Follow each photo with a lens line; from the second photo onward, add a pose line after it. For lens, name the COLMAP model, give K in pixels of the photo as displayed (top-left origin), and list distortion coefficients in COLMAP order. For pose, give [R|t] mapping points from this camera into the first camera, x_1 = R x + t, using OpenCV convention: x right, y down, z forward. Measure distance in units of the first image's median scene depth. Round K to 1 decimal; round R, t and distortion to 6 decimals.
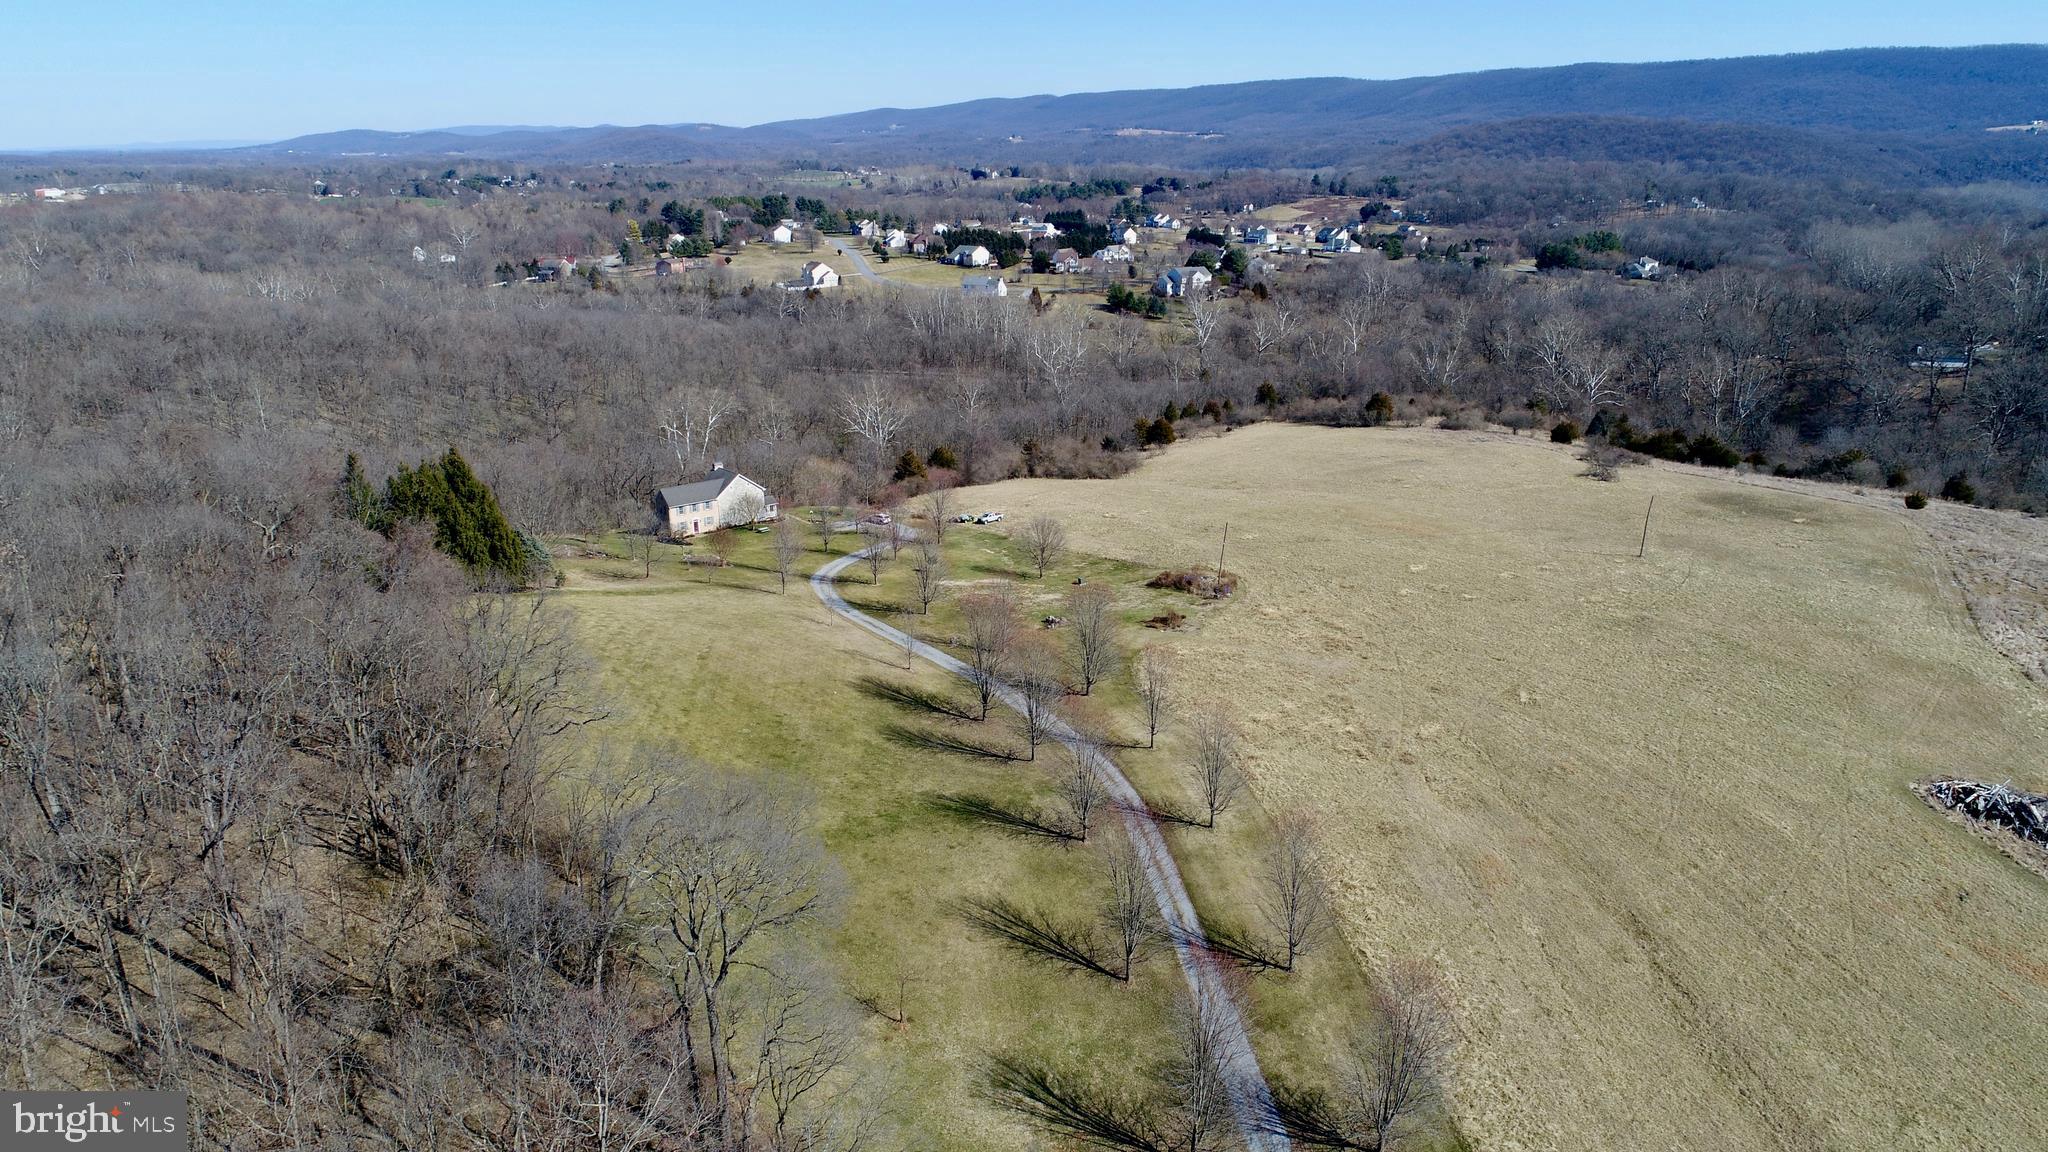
lens RADIAL K [[1368.1, 0, 1024.0], [0, 1368.1, 576.0], [0, 0, 1]] dist [-0.001638, -0.000956]
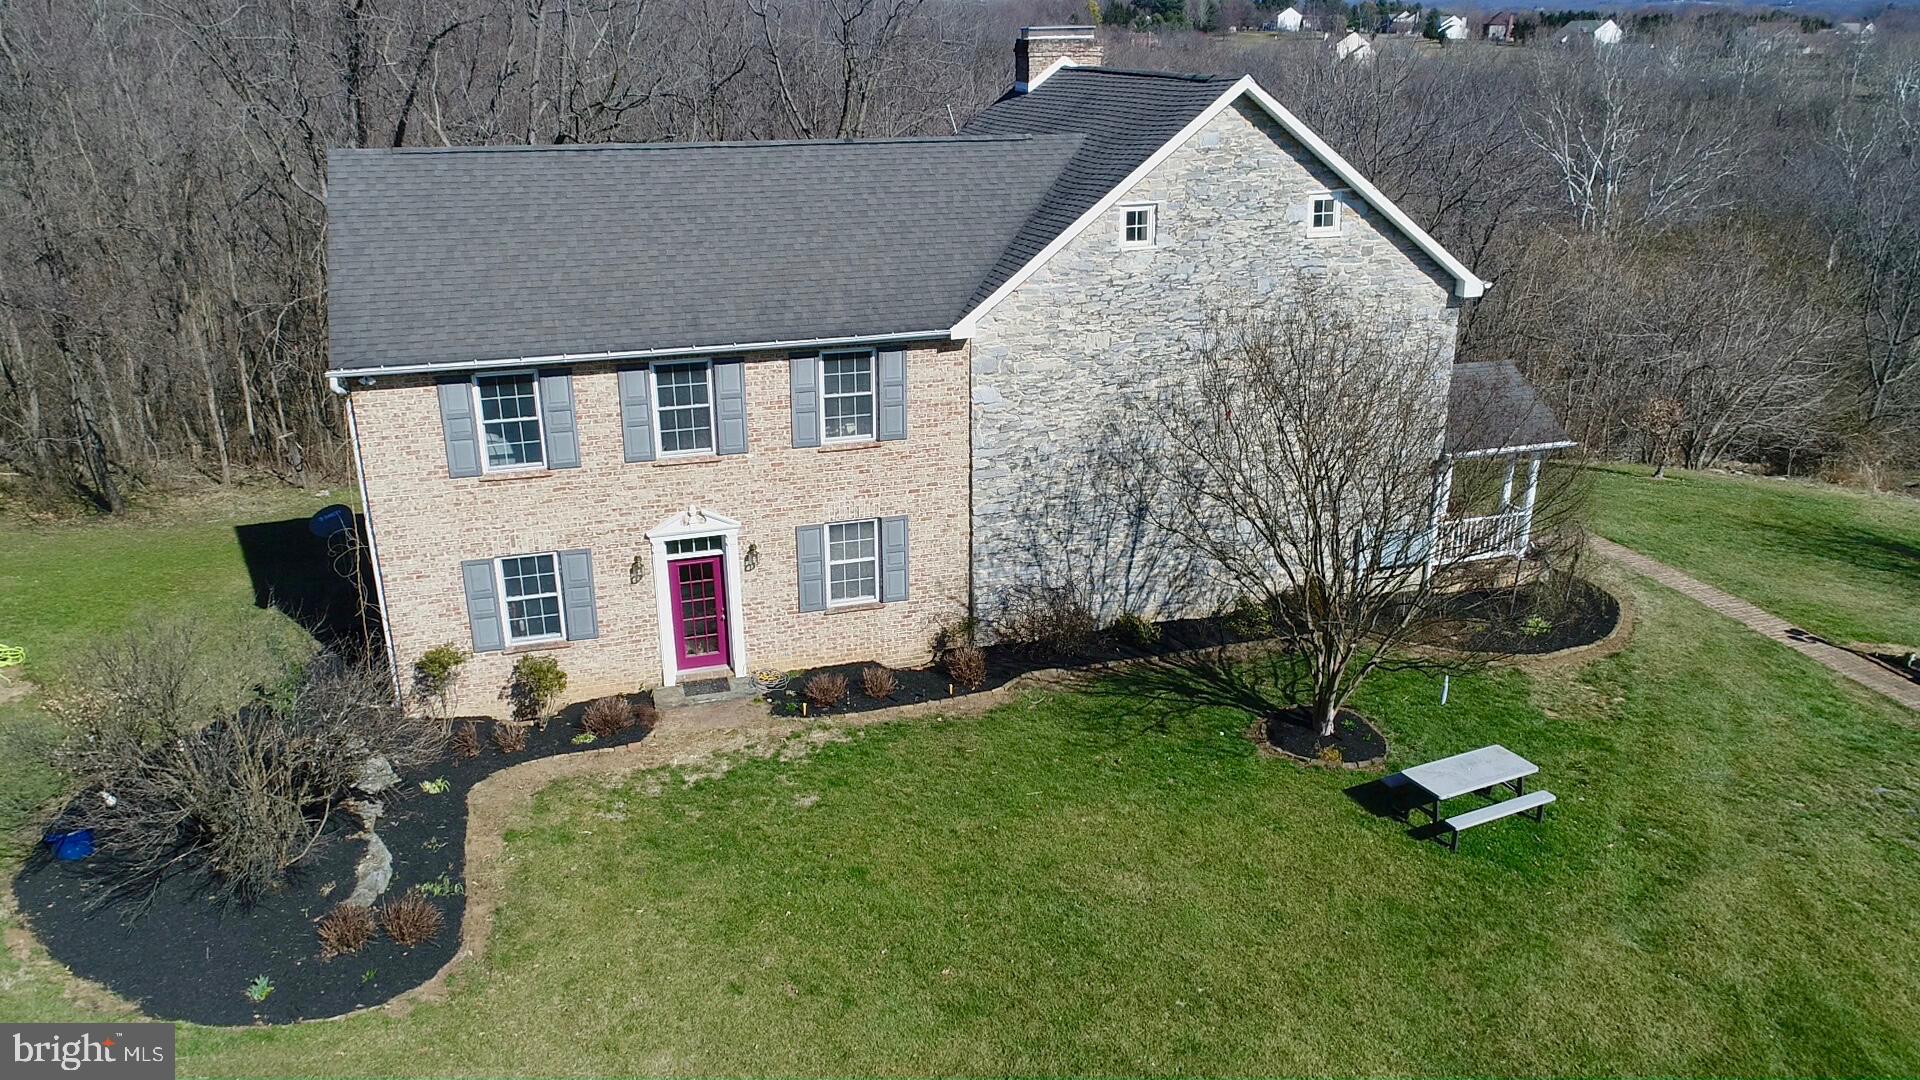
lens RADIAL K [[1339.1, 0, 960.0], [0, 1339.1, 540.0], [0, 0, 1]] dist [-0.001795, -0.000096]
pose [[0.928352, 0.145168, -0.342184, -0.073109], [-0.124196, 0.988818, 0.082548, -0.018940], [0.350341, -0.034136, 0.936000, 0.348098]]
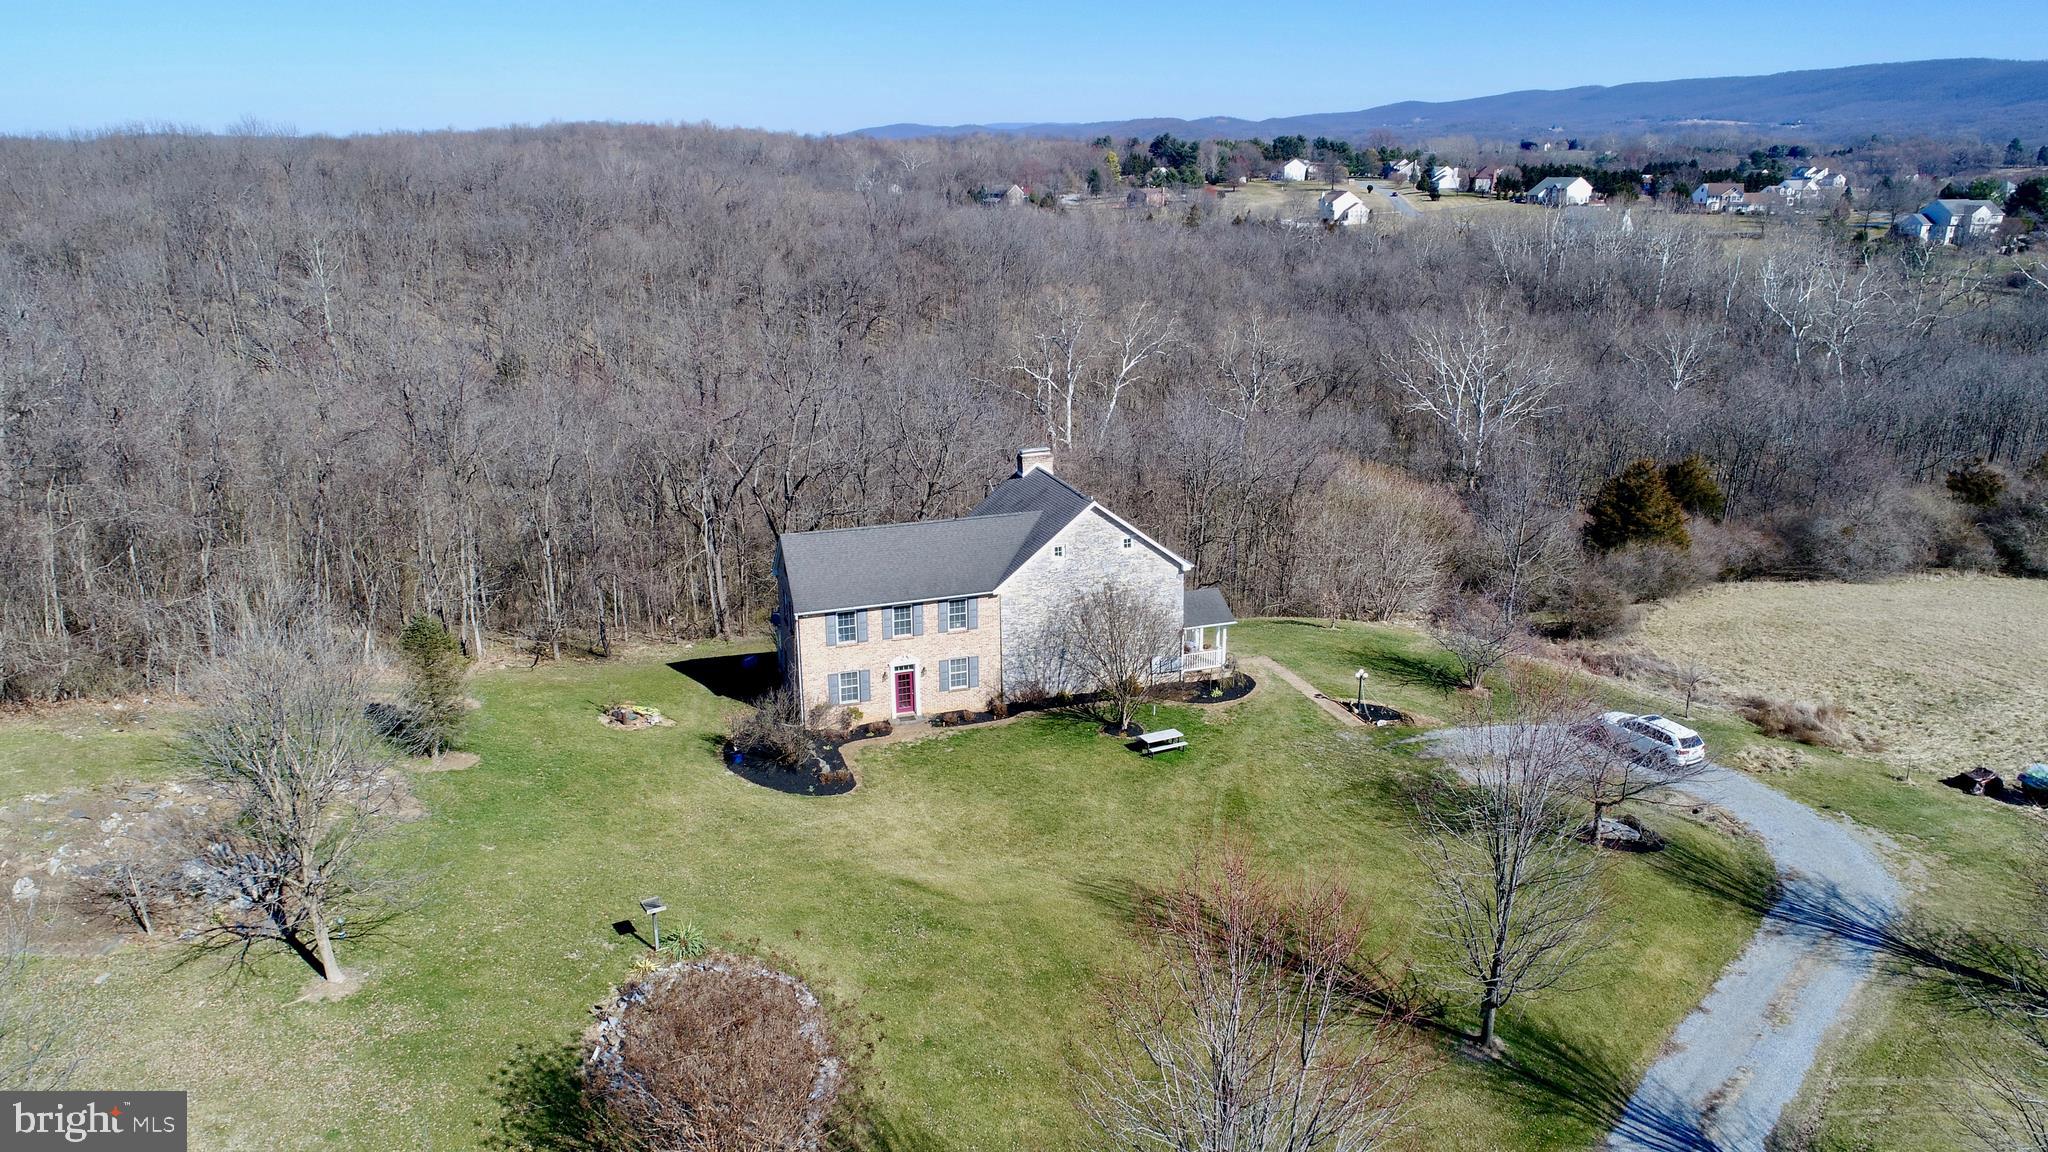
lens RADIAL K [[1368.1, 0, 1024.0], [0, 1368.1, 576.0], [0, 0, 1]] dist [-0.001638, -0.000956]
pose [[0.937595, 0.110151, -0.329822, -0.051650], [-0.110200, 0.993735, 0.018612, -0.024381], [0.329806, 0.018896, 0.943860, 0.288803]]
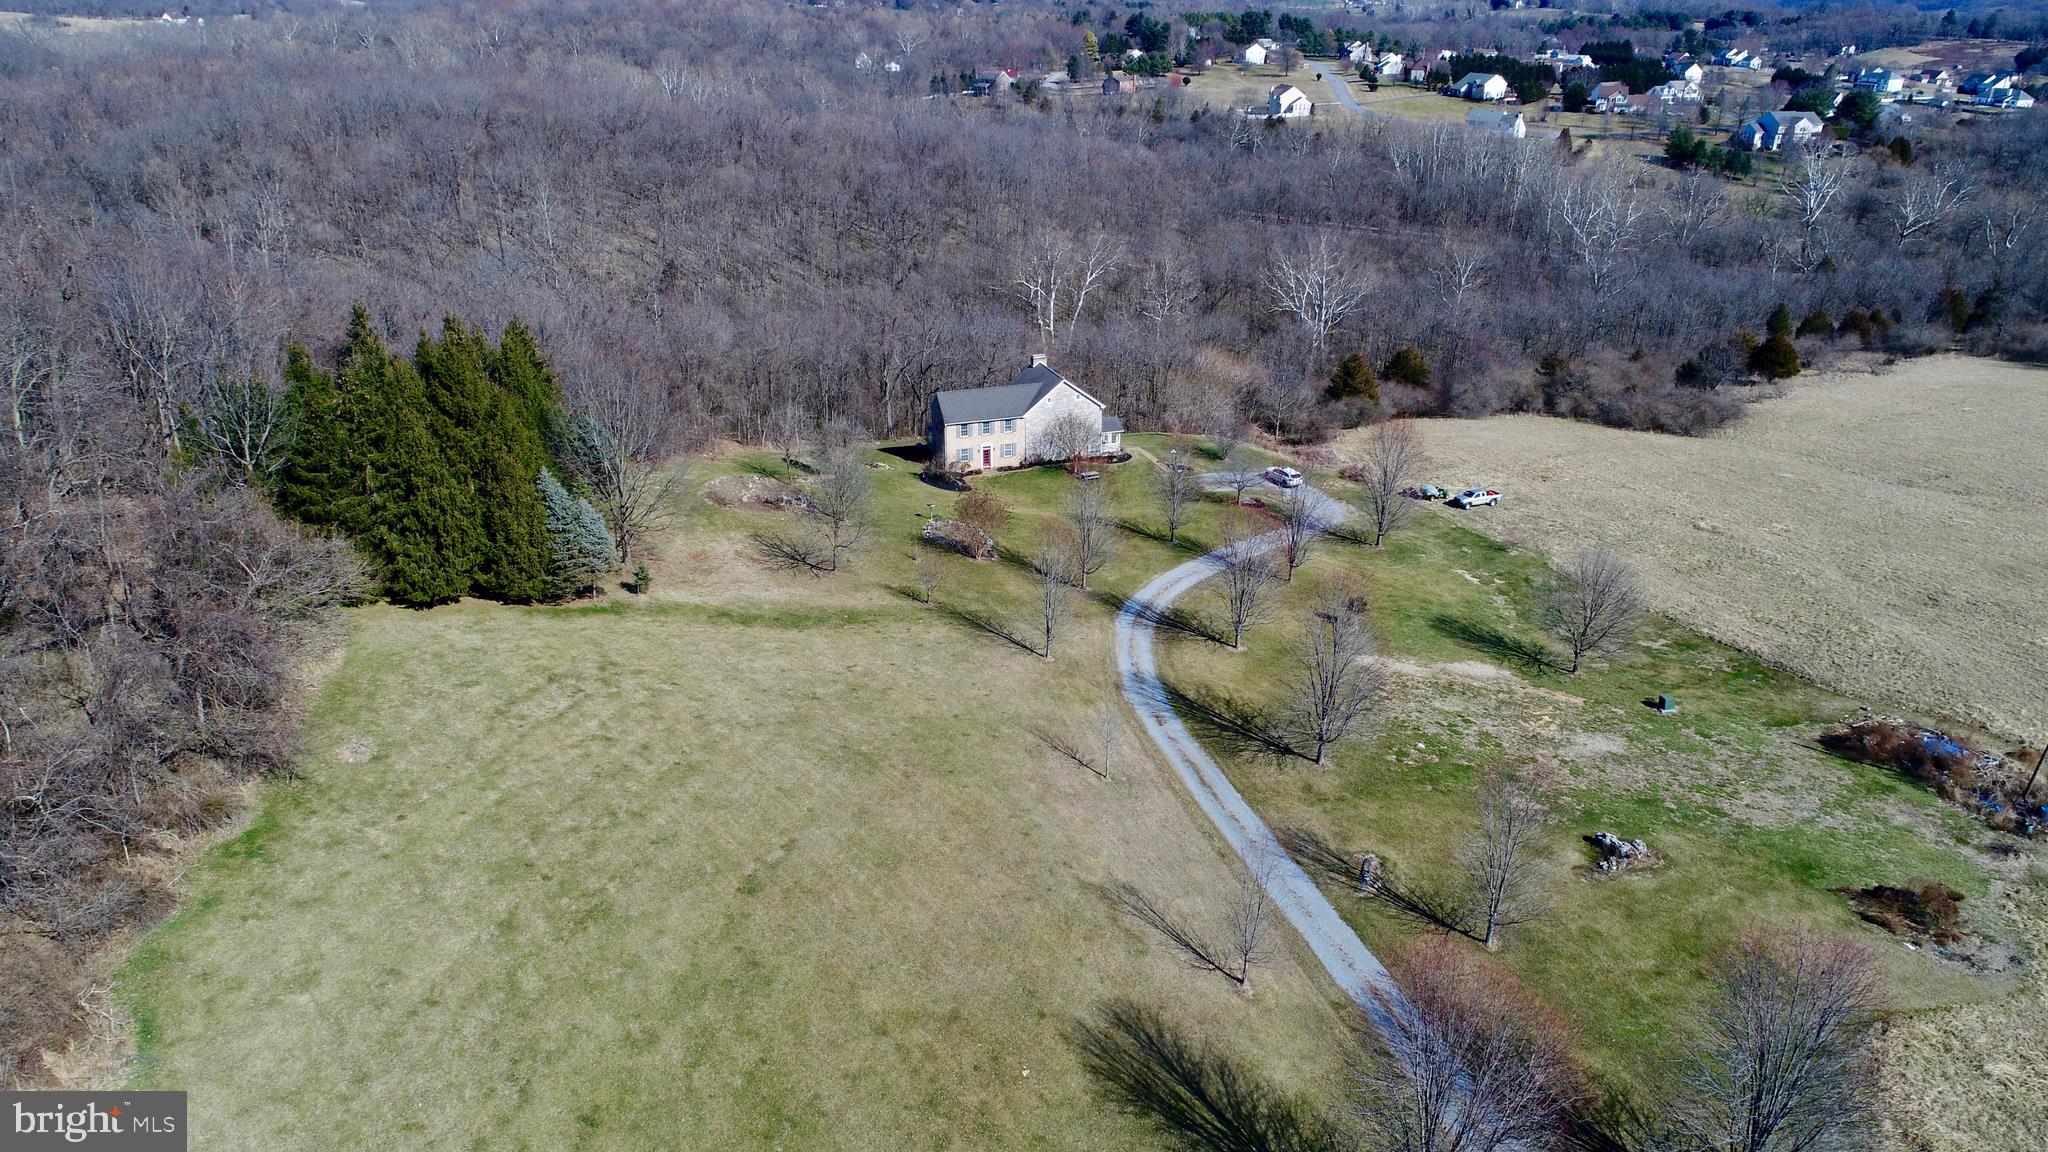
lens RADIAL K [[1368.1, 0, 1024.0], [0, 1368.1, 576.0], [0, 0, 1]] dist [-0.001638, -0.000956]
pose [[0.942322, 0.148520, -0.299953, -0.010483], [-0.115592, 0.985427, 0.124790, -0.023581], [0.314115, -0.082920, 0.945757, 0.154301]]
